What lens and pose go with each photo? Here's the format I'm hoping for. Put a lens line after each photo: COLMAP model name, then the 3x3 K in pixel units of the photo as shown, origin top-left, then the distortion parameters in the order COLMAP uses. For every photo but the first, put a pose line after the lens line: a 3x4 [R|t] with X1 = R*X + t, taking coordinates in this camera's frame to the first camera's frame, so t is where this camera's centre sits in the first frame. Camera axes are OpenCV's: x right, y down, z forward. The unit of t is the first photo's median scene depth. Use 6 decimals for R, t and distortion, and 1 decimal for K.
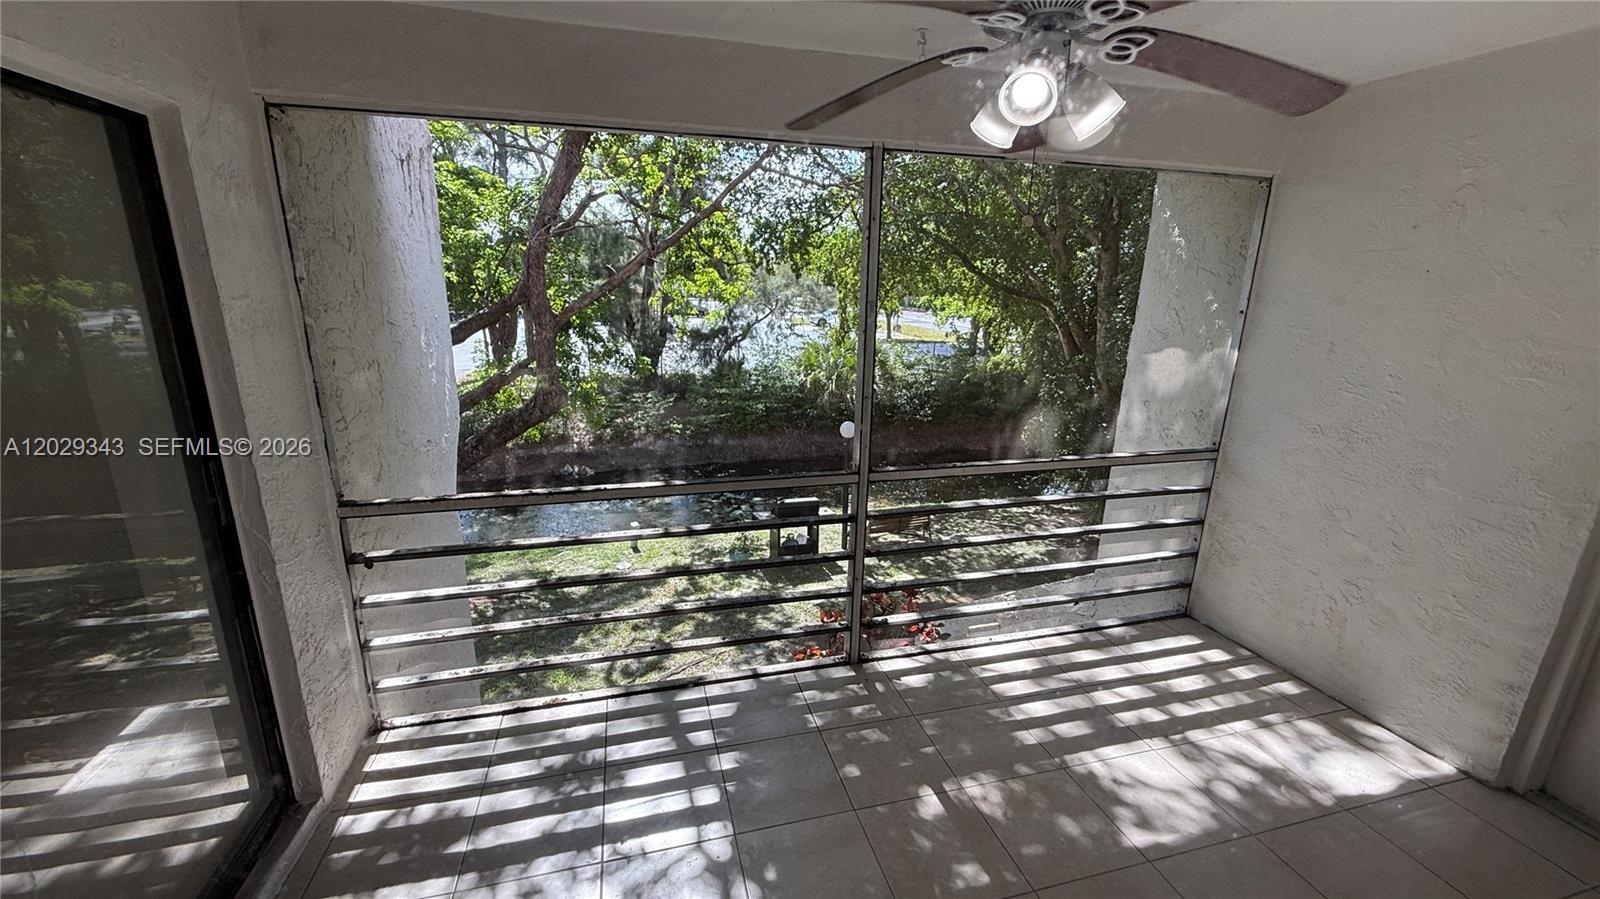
lens RADIAL K [[637.1, 0, 798.6], [0, 637.1, 452.0], [0, 0, 1]] dist [0.000910, 0.000161]
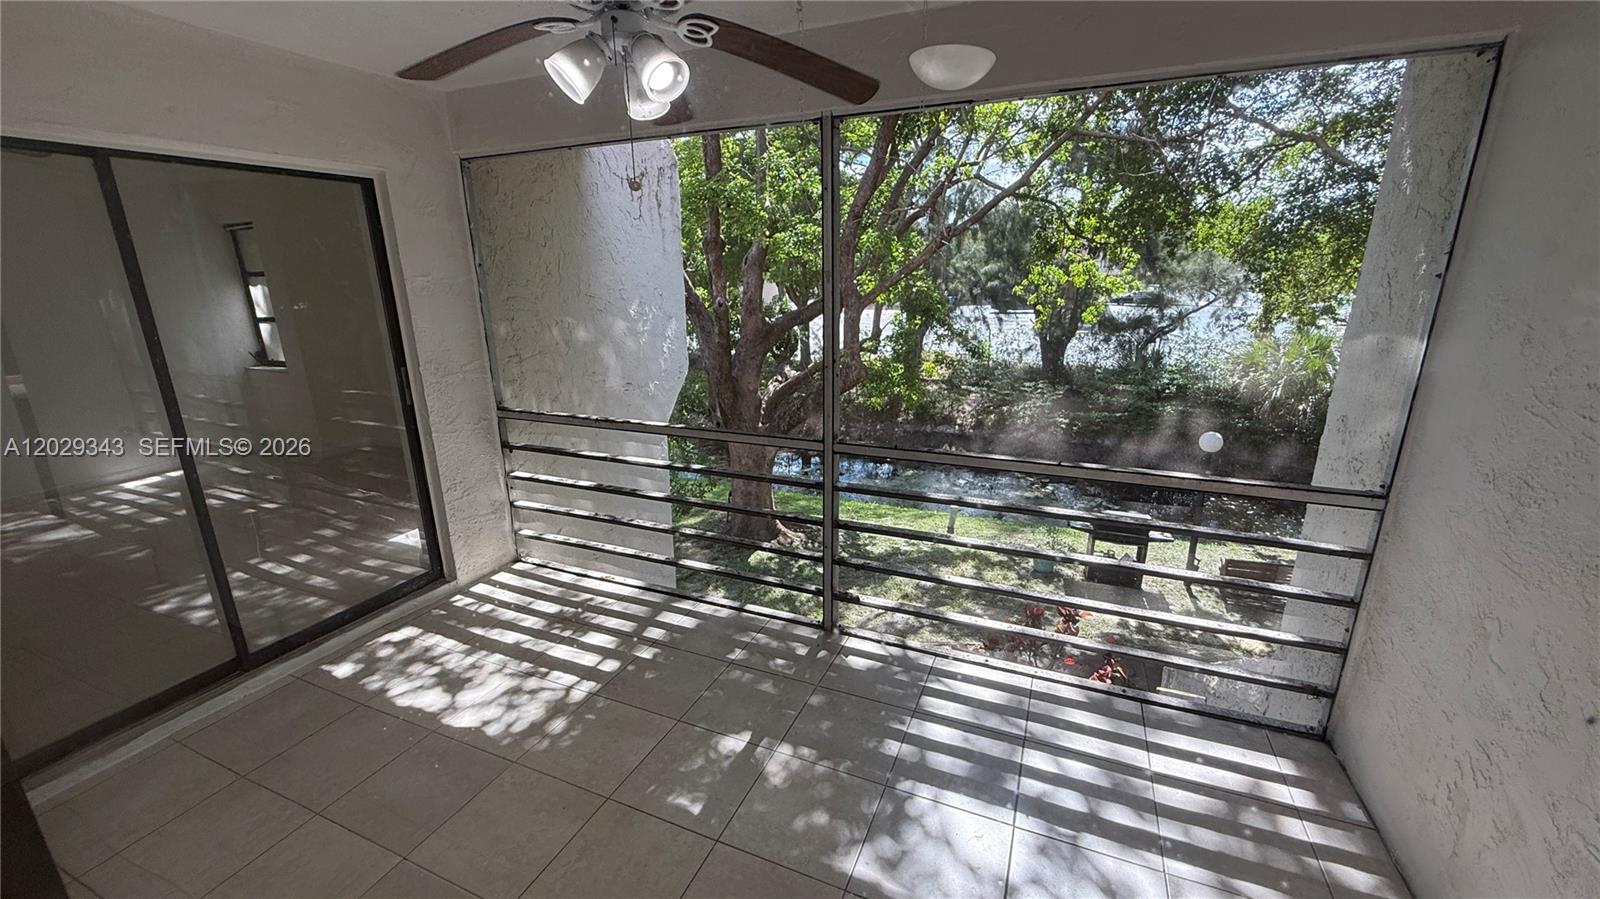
lens RADIAL K [[637.1, 0, 796.2], [0, 637.1, 453.5], [0, 0, 1]] dist [0.000910, 0.000161]
pose [[0.782025, 0.147216, -0.605611, 0.687092], [-0.135368, 0.988627, 0.065521, -0.009108], [0.608369, 0.030741, 0.793059, 0.166565]]
